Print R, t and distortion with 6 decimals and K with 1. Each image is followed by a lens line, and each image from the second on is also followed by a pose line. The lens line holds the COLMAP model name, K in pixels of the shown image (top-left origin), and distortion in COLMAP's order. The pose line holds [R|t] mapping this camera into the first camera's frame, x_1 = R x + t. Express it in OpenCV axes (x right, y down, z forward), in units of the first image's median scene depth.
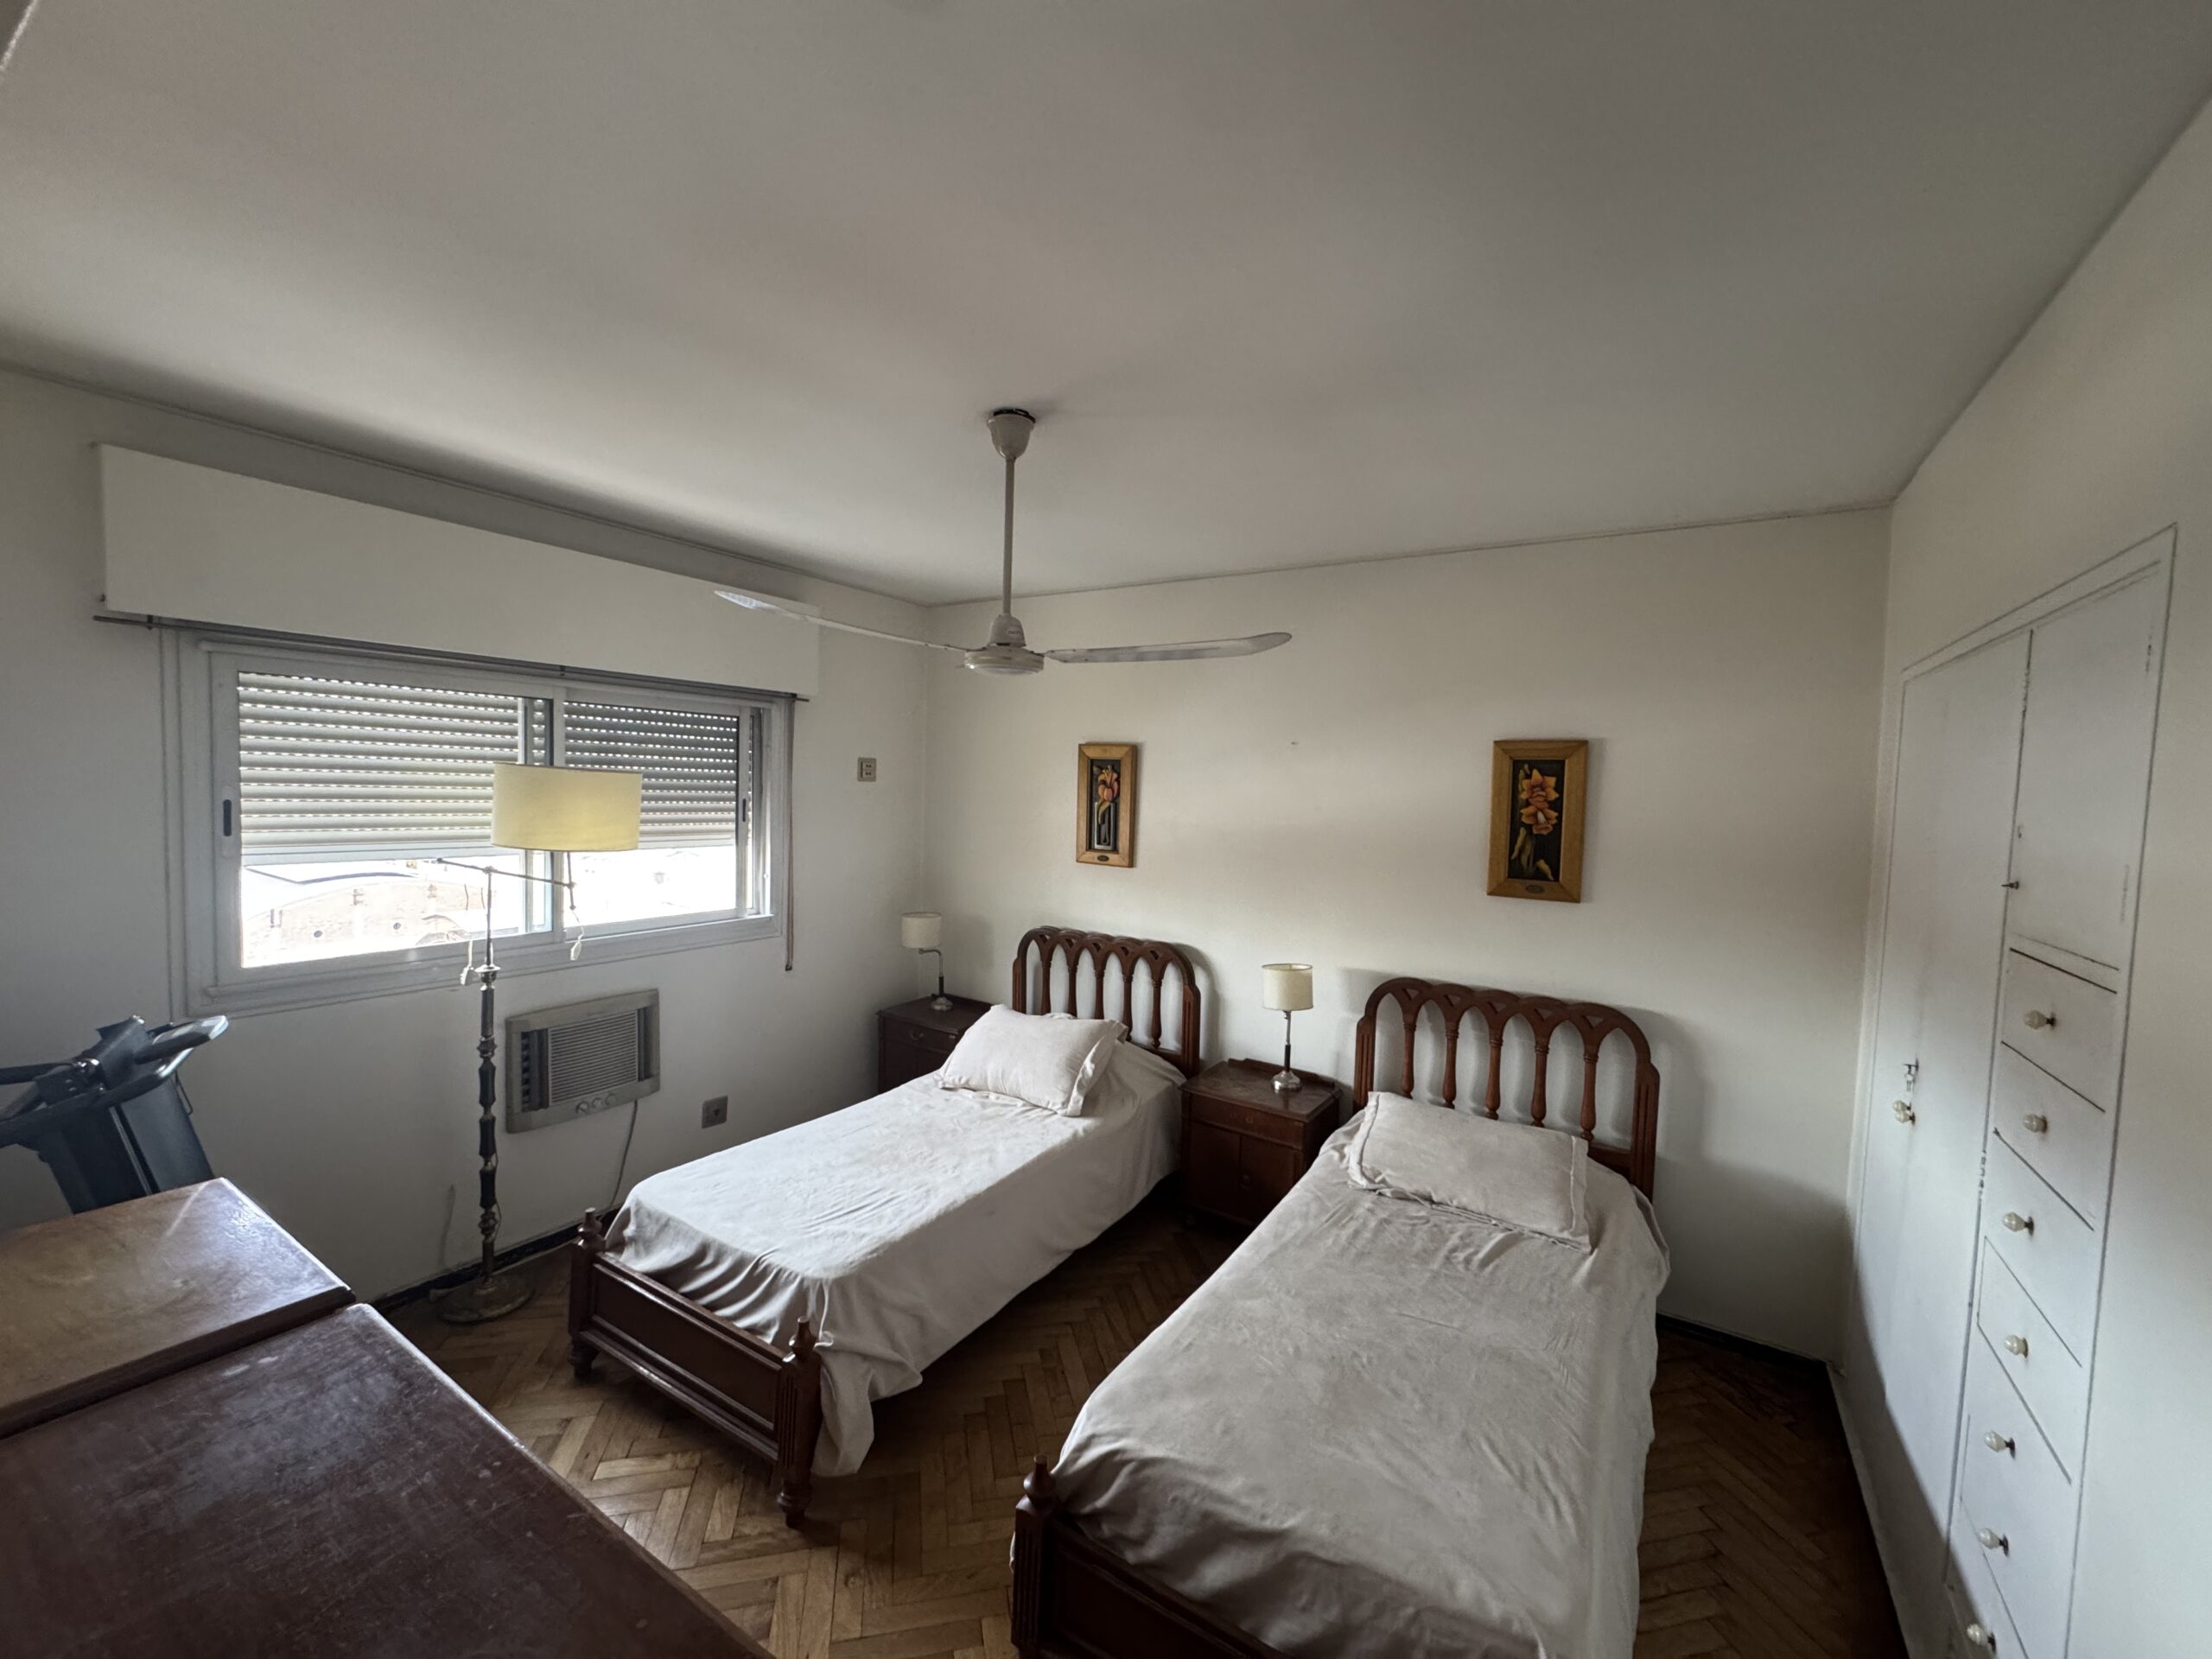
lens RADIAL K [[882.0, 0, 1107.6], [0, 882.0, 824.2], [0, 0, 1]] dist [-0.003497, 0.000900]
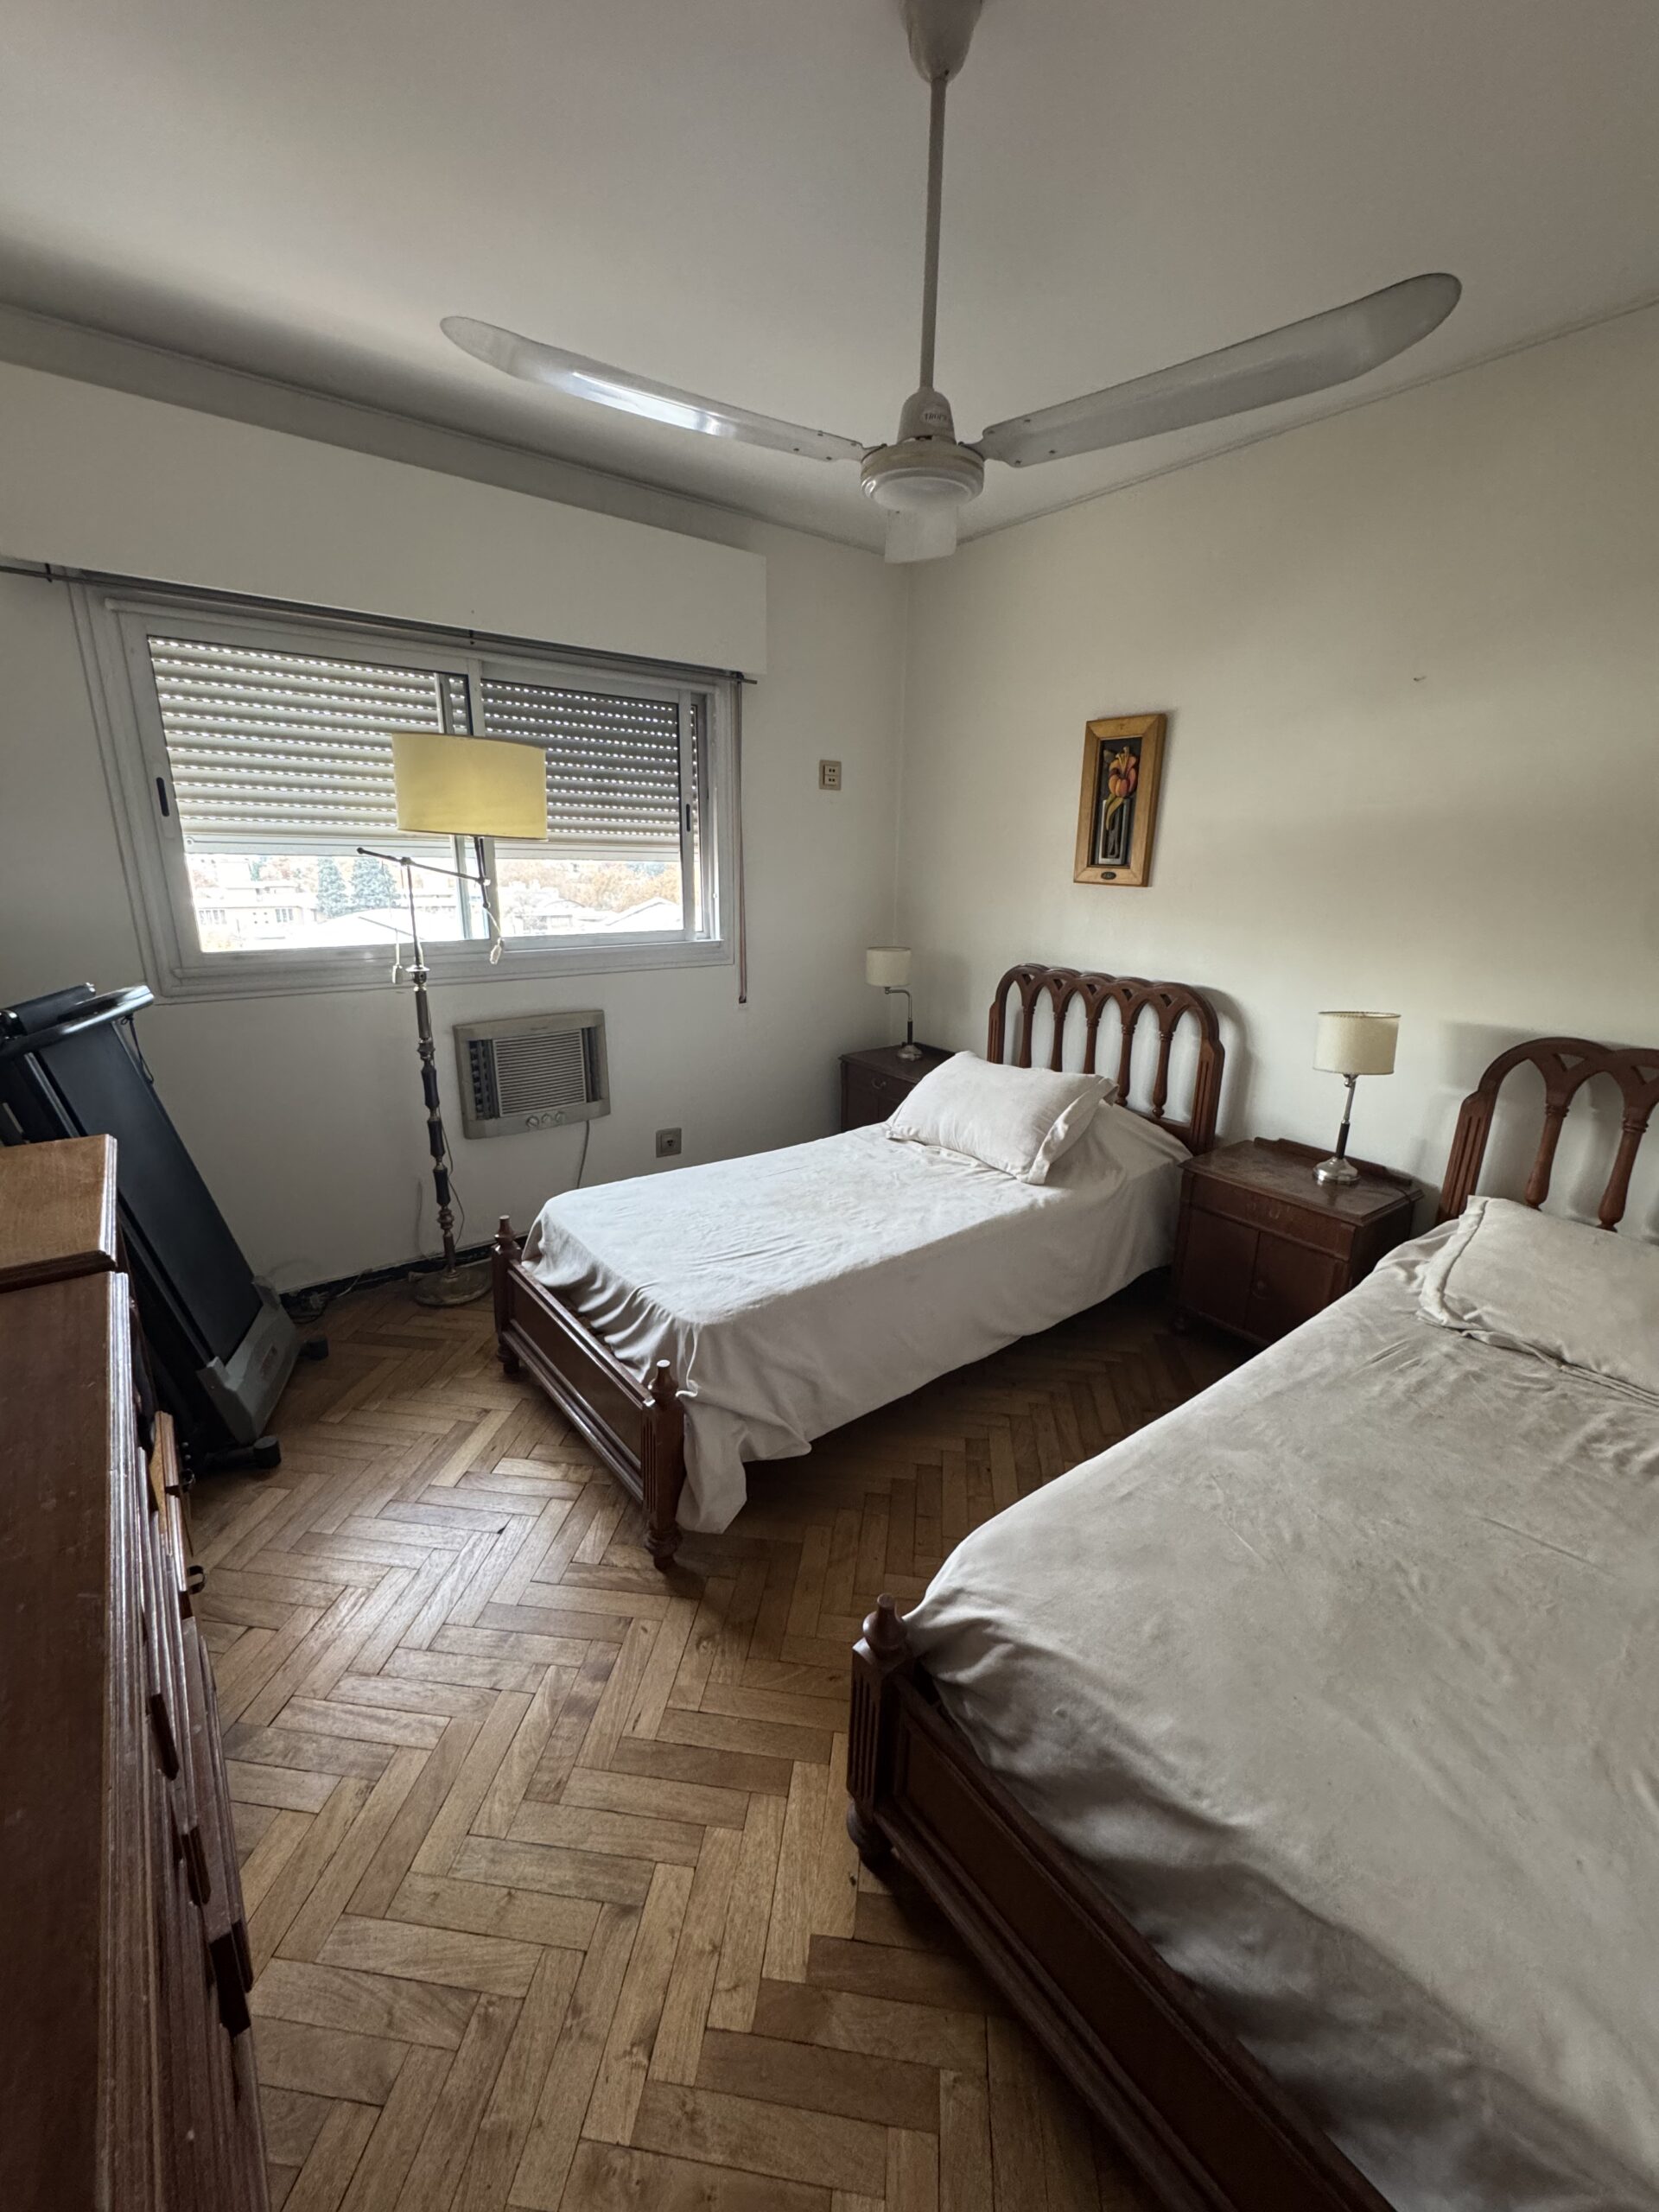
lens RADIAL K [[882.0, 0, 833.3], [0, 882.0, 1104.4], [0, 0, 1]] dist [-0.003497, 0.000900]
pose [[0.941299, 0.079202, -0.328152, 0.049619], [-0.004750, 0.975098, 0.221722, 0.085343], [0.337541, -0.207148, 0.918235, 0.218188]]
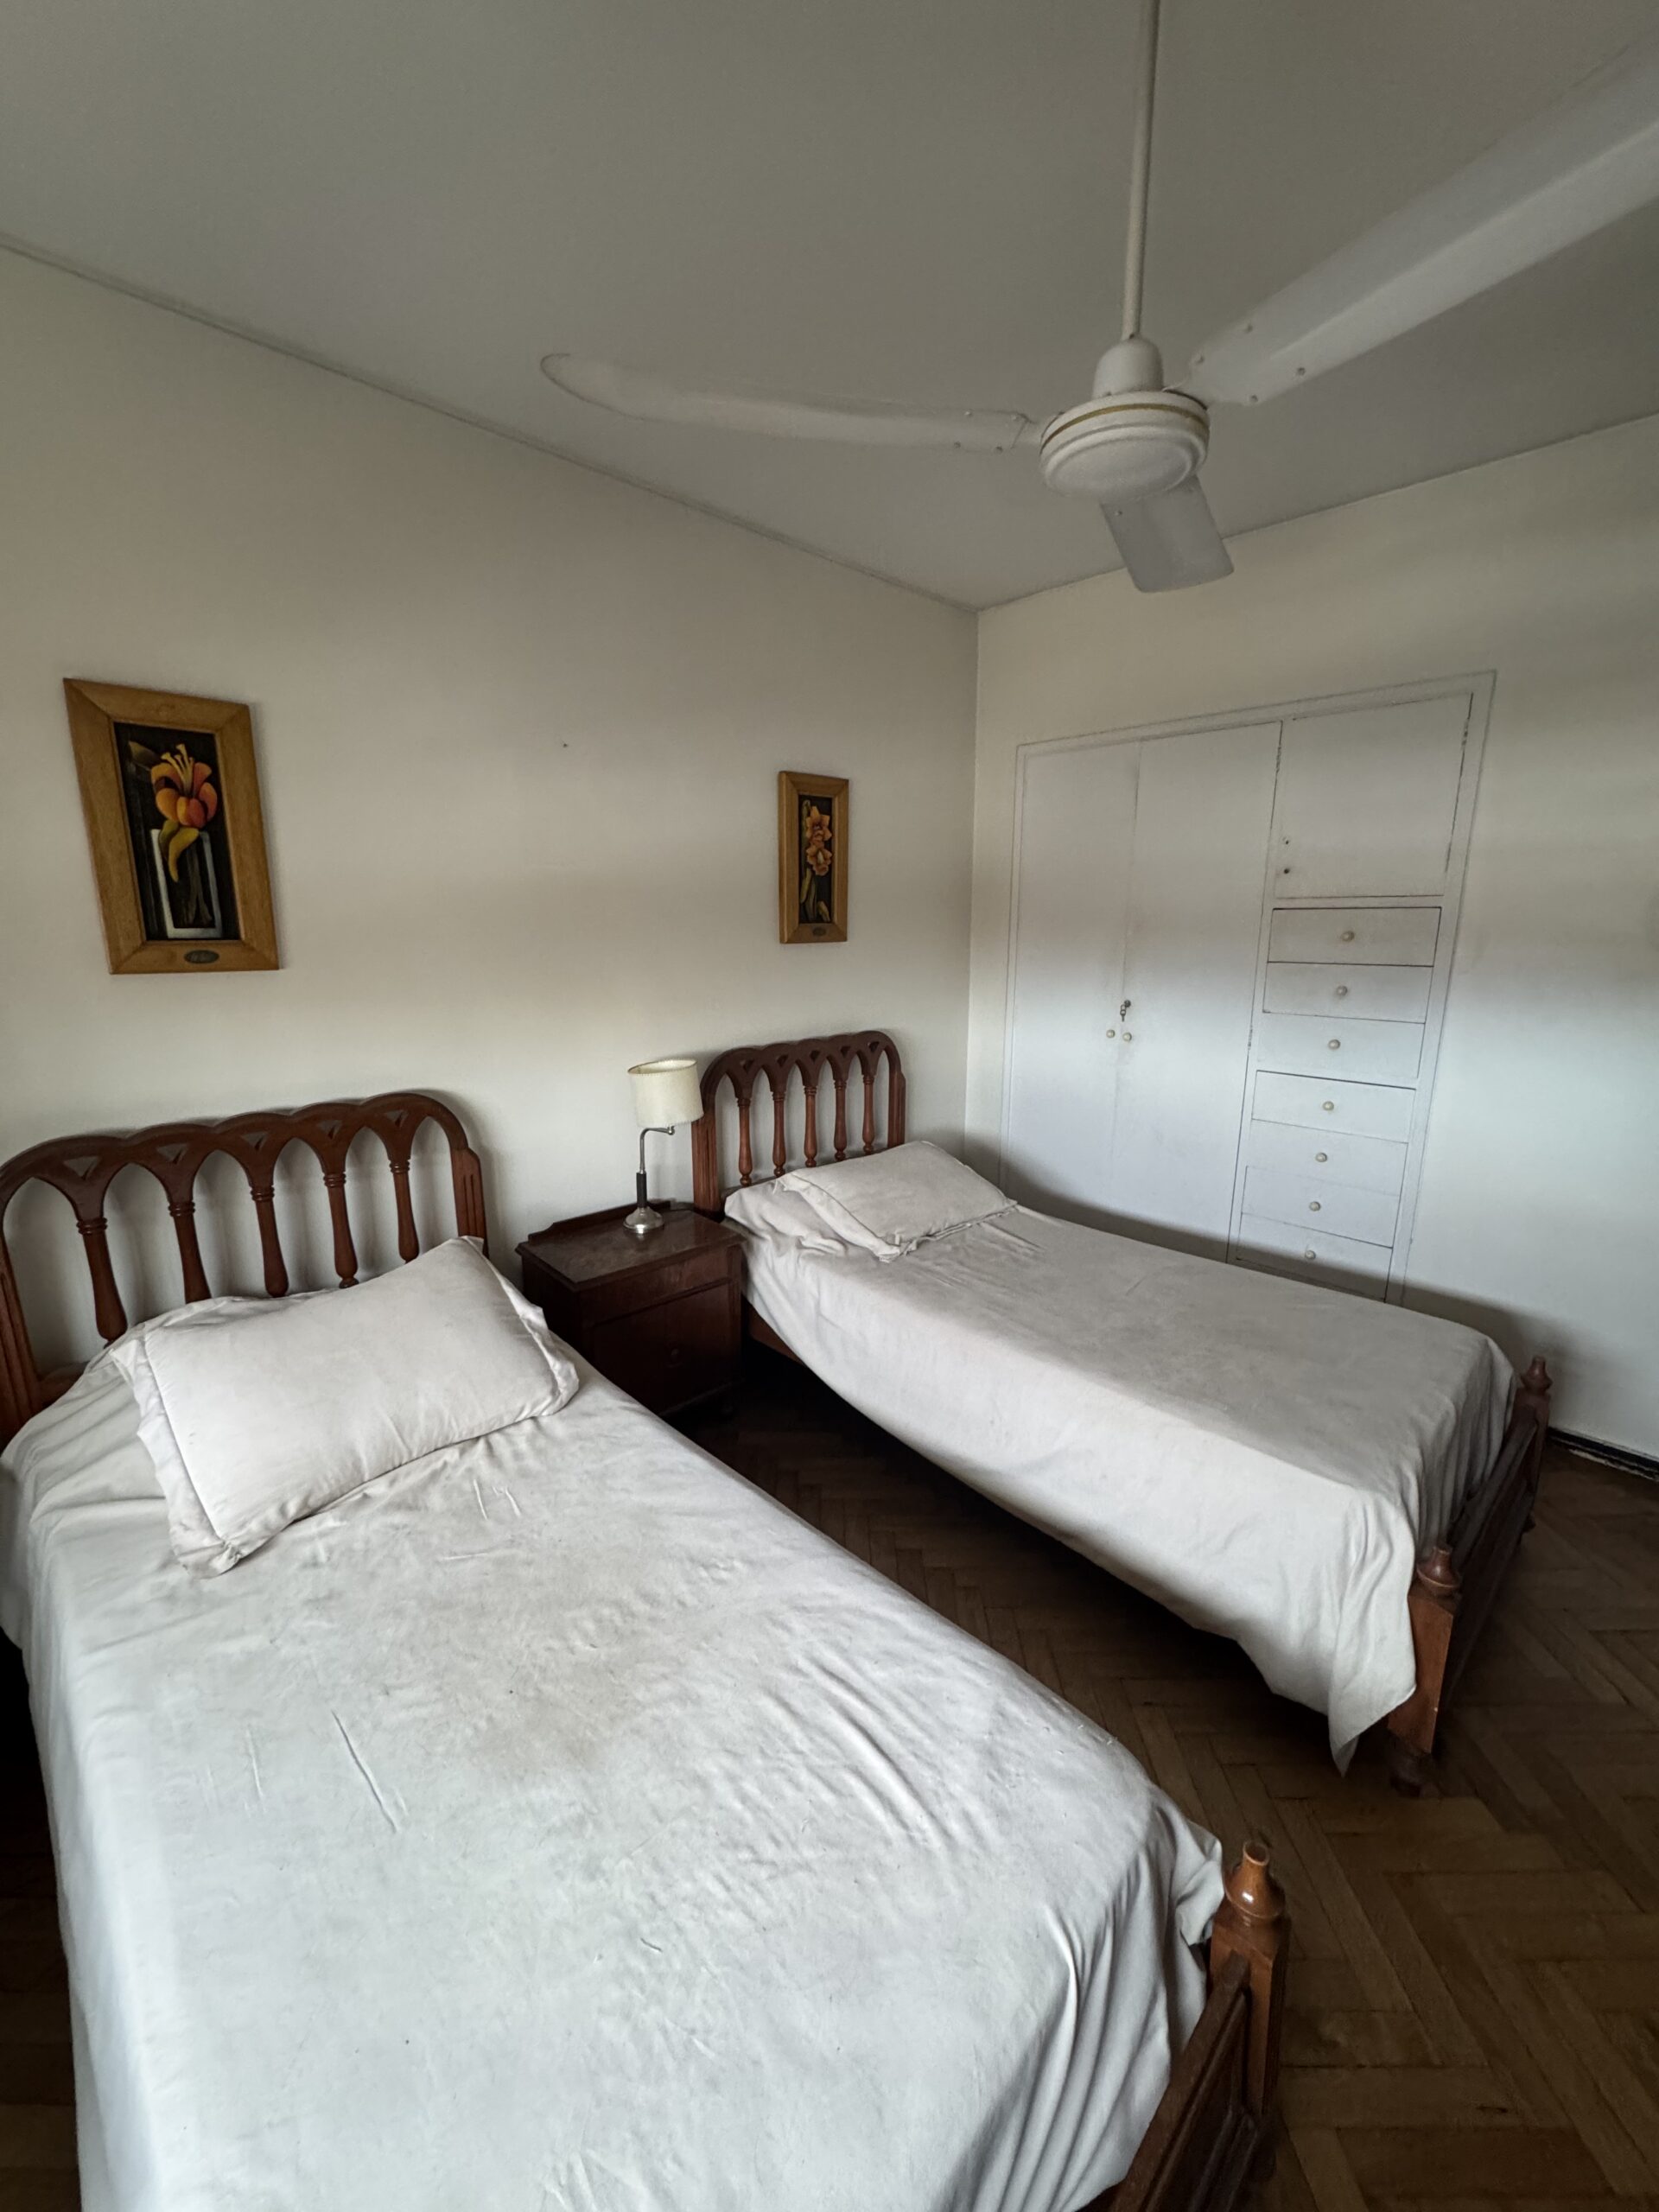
lens RADIAL K [[882.0, 0, 831.5], [0, 882.0, 1108.3], [0, 0, 1]] dist [-0.003497, 0.000900]
pose [[0.228455, -0.242441, 0.942884, -0.509516], [0.052546, 0.970156, 0.236721, 0.031709], [-0.972135, -0.004535, 0.234376, 0.756762]]
